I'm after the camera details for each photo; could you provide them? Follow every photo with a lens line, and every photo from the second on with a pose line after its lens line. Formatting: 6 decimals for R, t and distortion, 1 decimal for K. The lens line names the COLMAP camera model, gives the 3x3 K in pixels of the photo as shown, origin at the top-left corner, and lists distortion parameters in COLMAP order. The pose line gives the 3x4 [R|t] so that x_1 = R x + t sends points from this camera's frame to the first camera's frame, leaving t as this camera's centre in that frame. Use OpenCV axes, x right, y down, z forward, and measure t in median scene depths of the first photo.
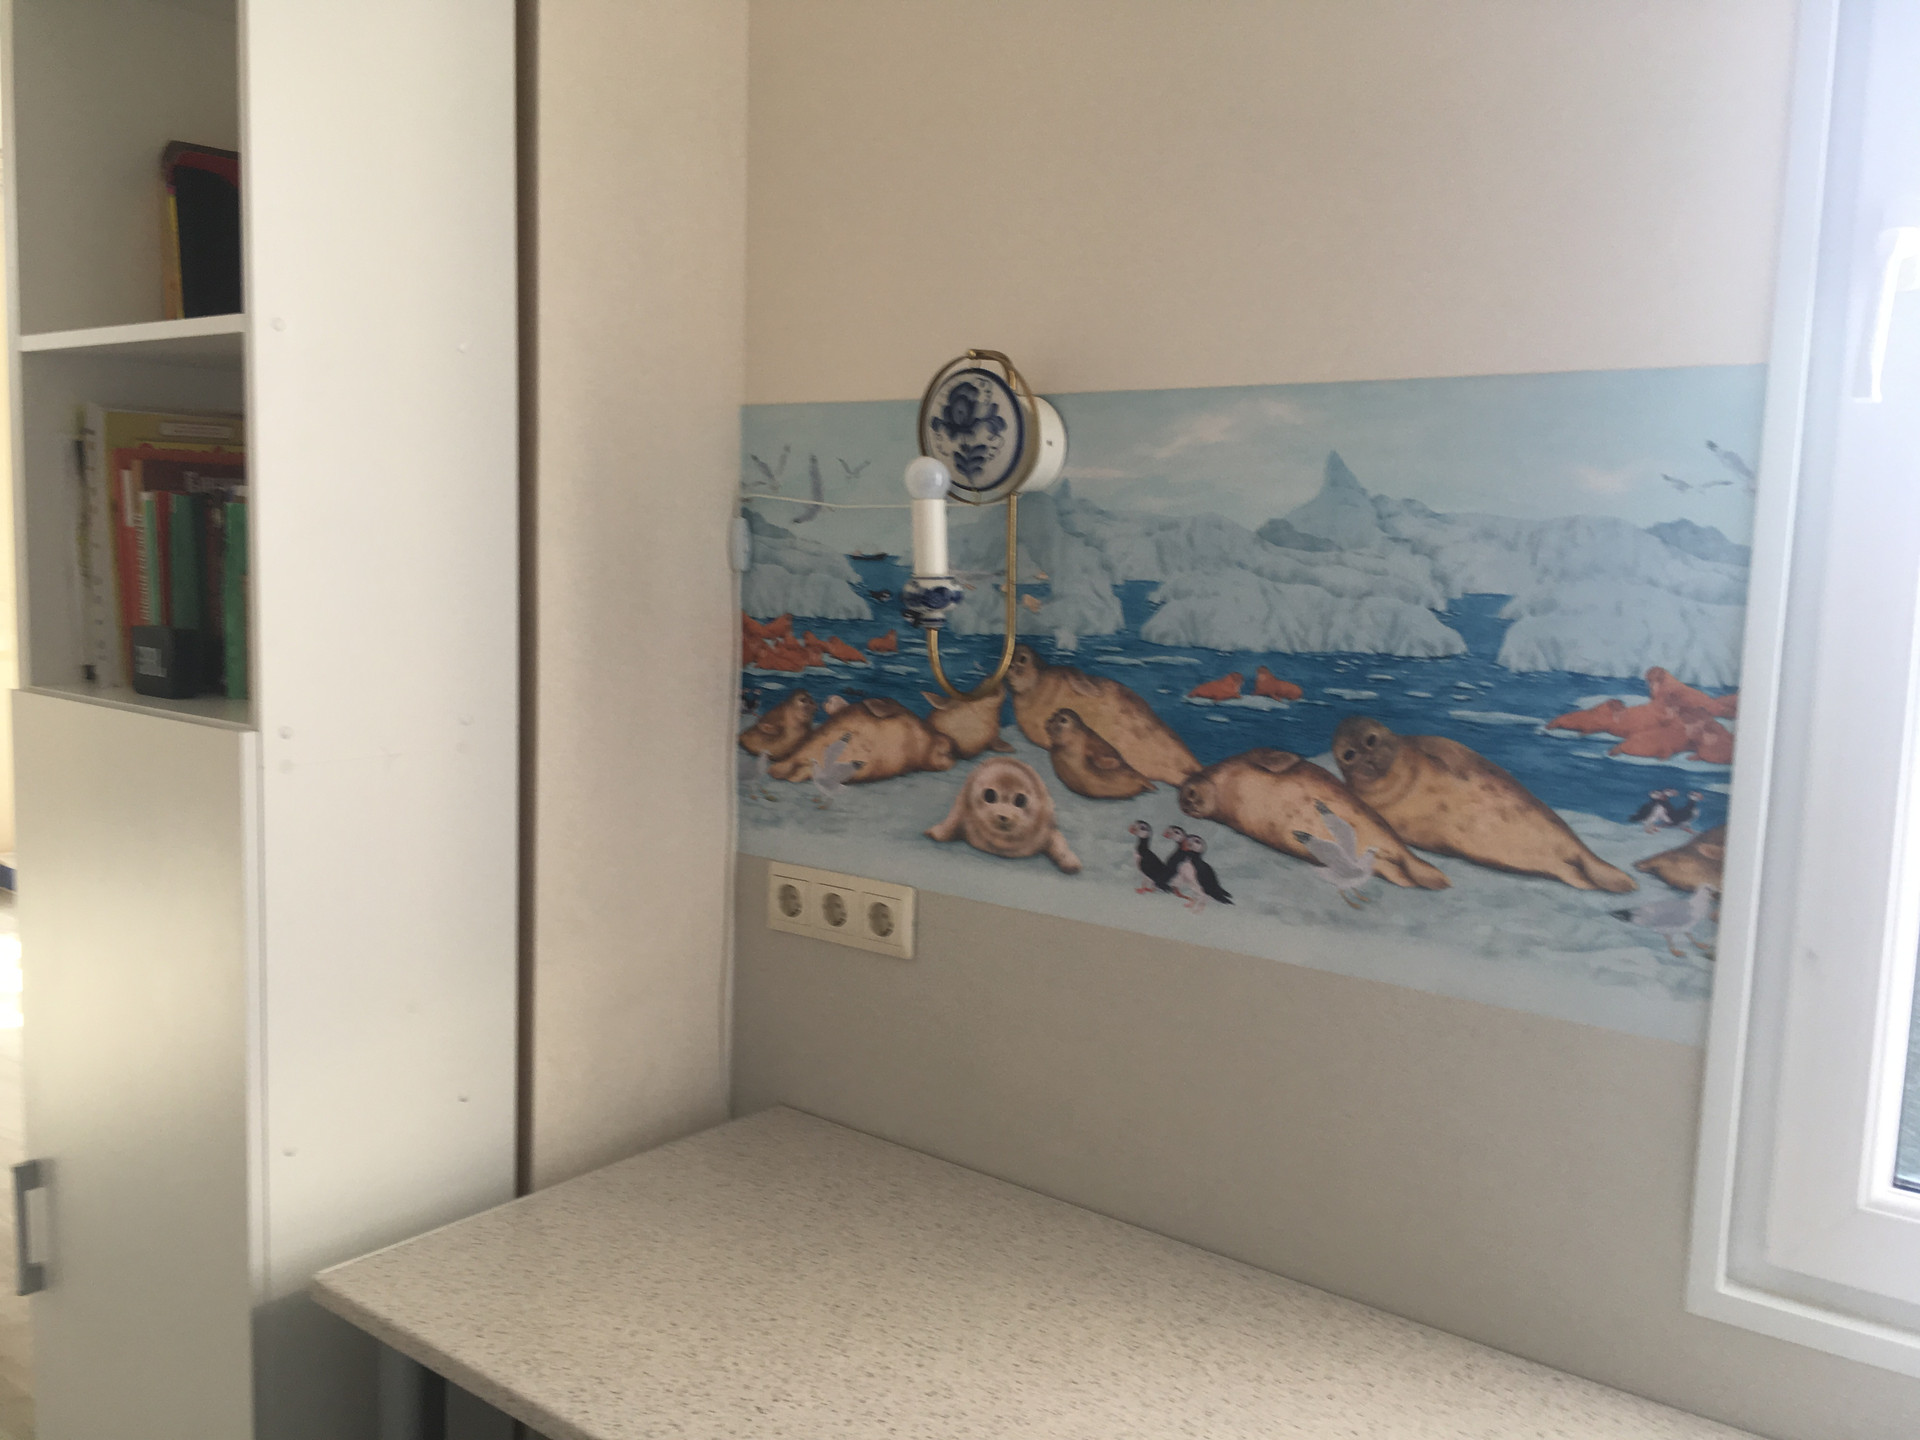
lens RADIAL K [[1643.4, 0, 960.0], [0, 1643.4, 720.0], [0, 0, 1]] dist [0.083144, -0.124592]
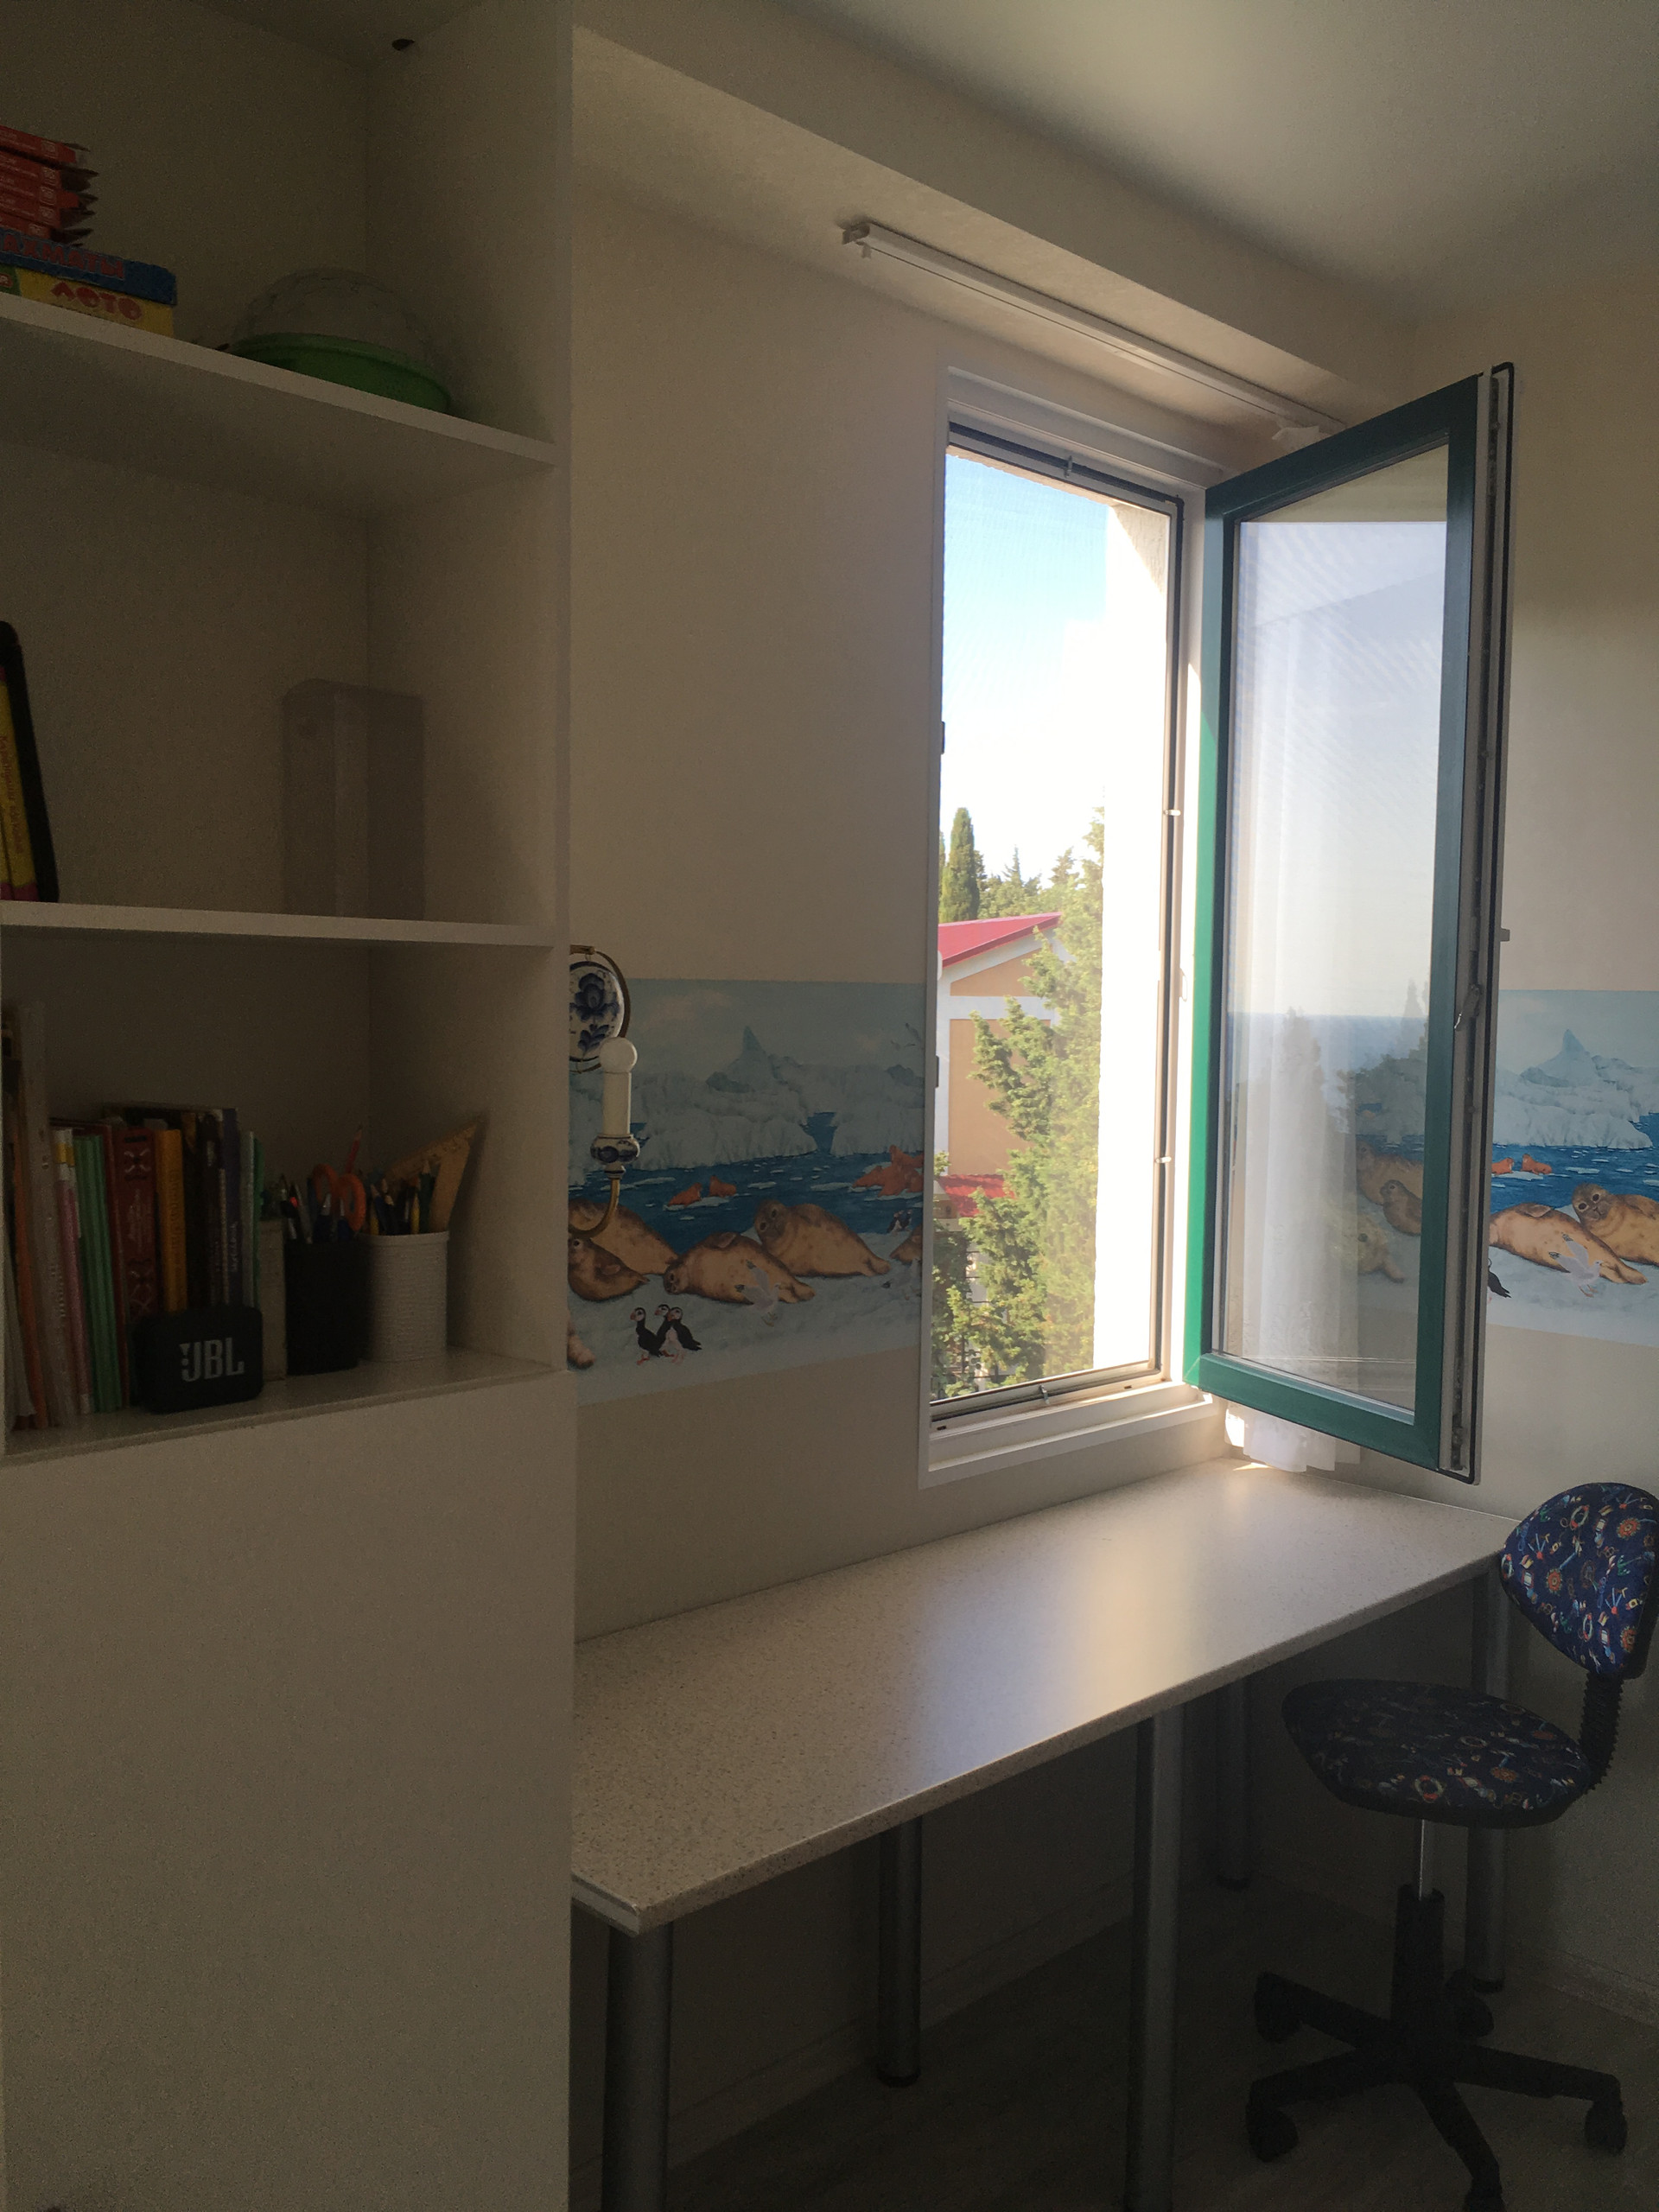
lens RADIAL K [[1893.3, 0, 829.5], [0, 1893.3, 1106.0], [0, 0, 1]] dist [0.083144, -0.124592]
pose [[0.117203, -0.084658, 0.989493, -1.416858], [0.101461, 0.992167, 0.072869, -0.201279], [-0.987912, 0.091854, 0.124874, 0.695893]]
